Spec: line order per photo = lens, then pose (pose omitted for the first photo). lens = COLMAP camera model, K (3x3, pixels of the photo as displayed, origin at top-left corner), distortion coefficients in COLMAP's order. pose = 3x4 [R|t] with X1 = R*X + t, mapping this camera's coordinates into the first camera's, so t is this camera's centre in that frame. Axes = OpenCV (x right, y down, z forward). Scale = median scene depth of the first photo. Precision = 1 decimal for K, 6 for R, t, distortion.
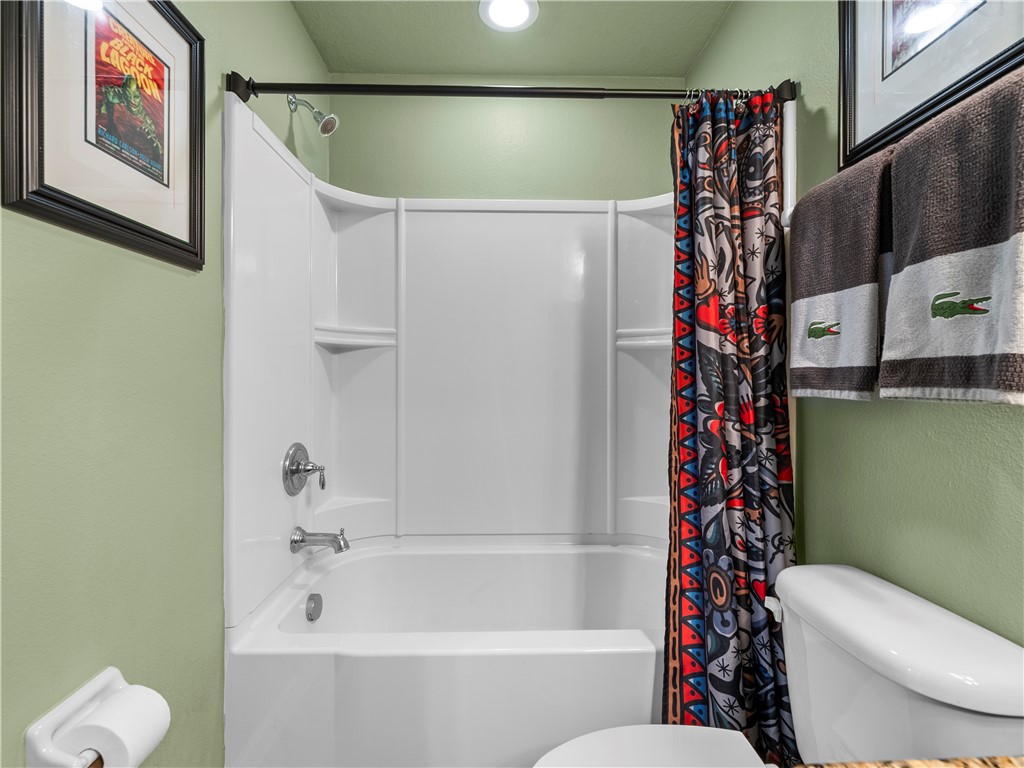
lens RADIAL K [[462.6, 0, 511.4], [0, 462.6, 387.8], [0, 0, 1]] dist [-0.004007, -0.000949]
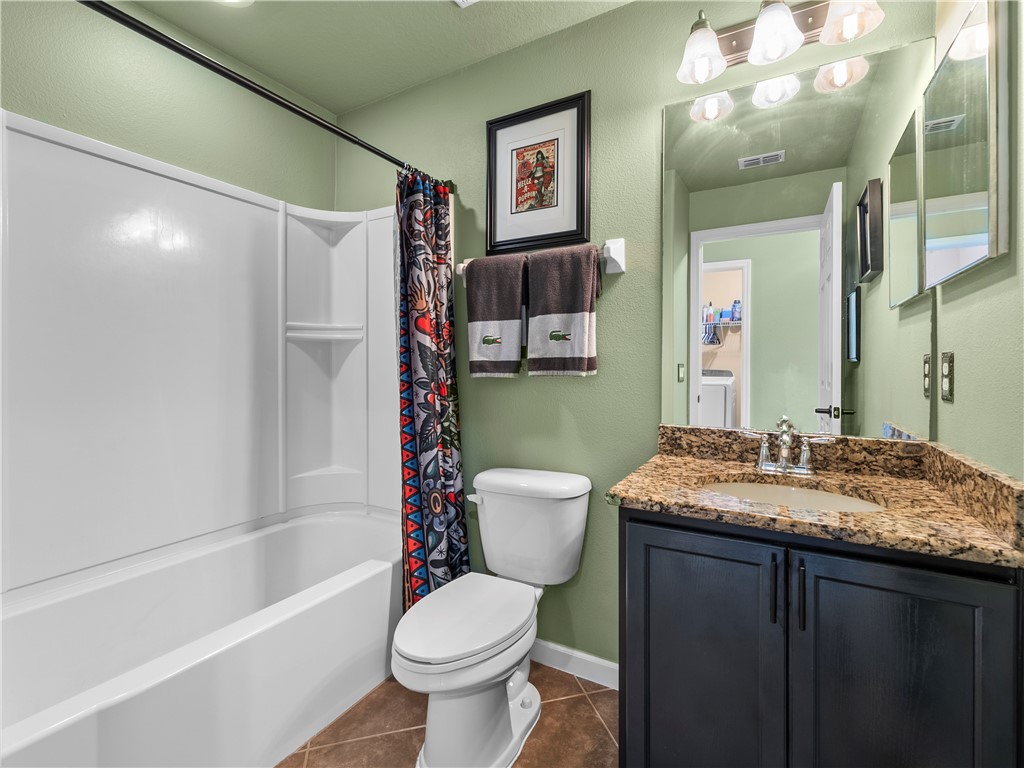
lens RADIAL K [[462.6, 0, 511.4], [0, 462.6, 387.8], [0, 0, 1]] dist [-0.004007, -0.000949]
pose [[0.523639, -0.041530, 0.850927, -0.710126], [0.019649, 0.999134, 0.036672, -0.002039], [-0.851713, -0.002483, 0.524002, -0.025132]]
